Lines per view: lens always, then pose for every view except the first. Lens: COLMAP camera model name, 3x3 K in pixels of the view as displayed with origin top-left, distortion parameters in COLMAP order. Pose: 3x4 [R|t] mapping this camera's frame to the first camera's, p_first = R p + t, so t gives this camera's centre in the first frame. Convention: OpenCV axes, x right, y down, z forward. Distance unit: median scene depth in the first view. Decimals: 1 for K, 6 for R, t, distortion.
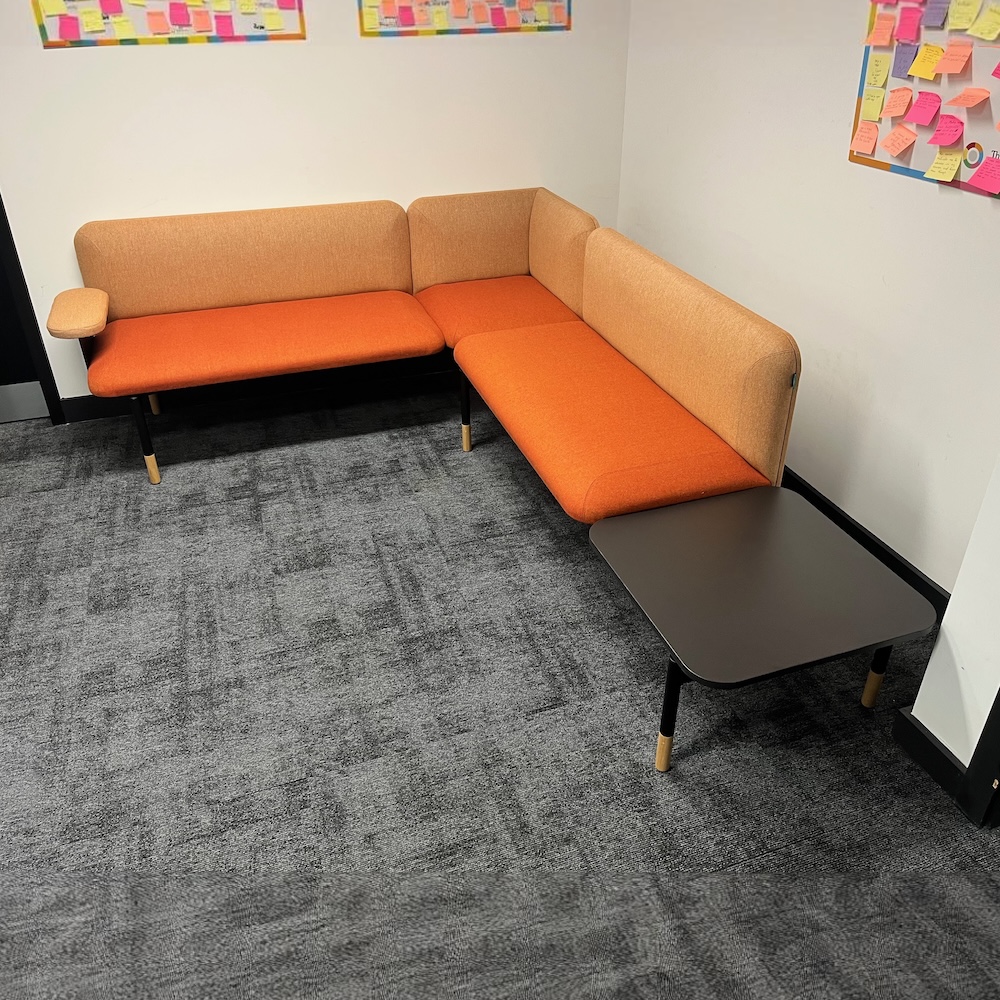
lens RADIAL K [[861.1, 0, 500.4], [0, 861.1, 497.5], [0, 0, 1]] dist [0.056311, -0.049438]
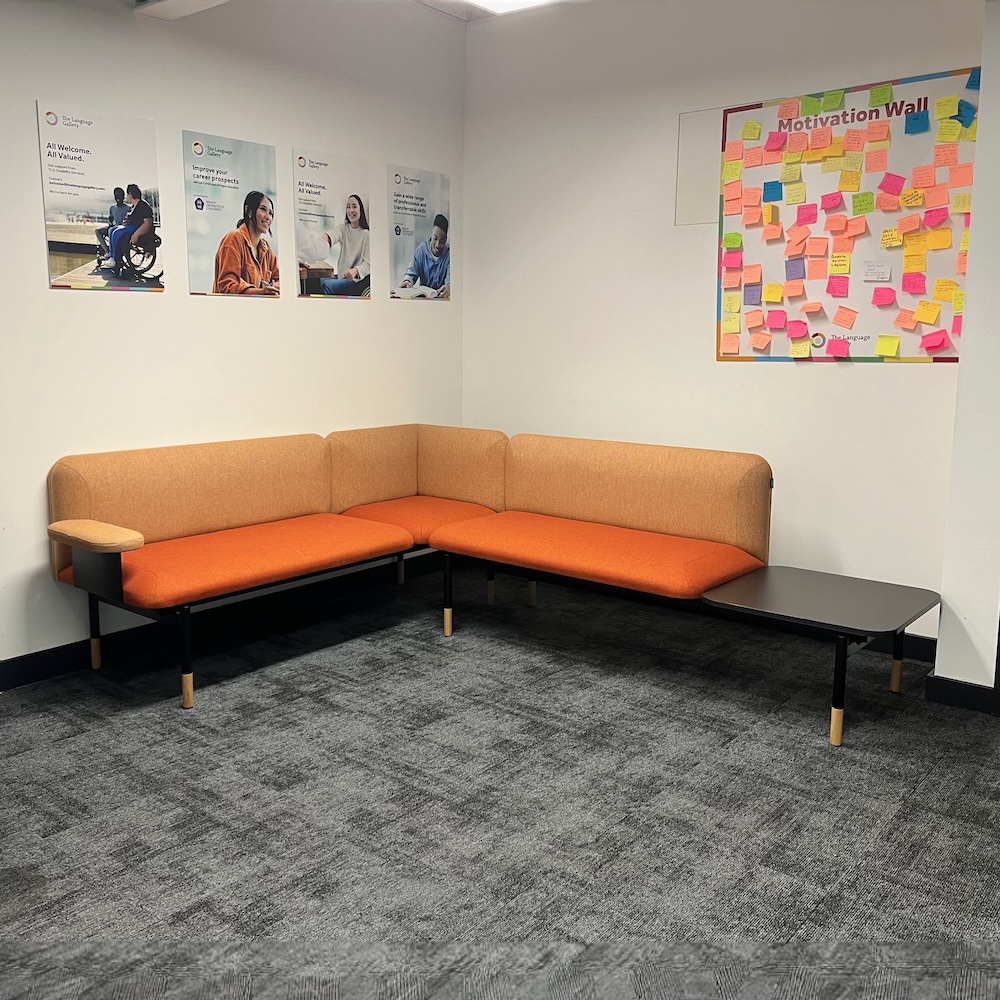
lens RADIAL K [[1003.8, 0, 500.9], [0, 1003.8, 500.6], [0, 0, 1]] dist [0.030886, 0.000000]
pose [[0.848959, -0.083795, 0.521772, -0.797802], [0.274034, 0.914033, -0.299081, 0.233860], [-0.451856, 0.396890, 0.798940, -0.100222]]
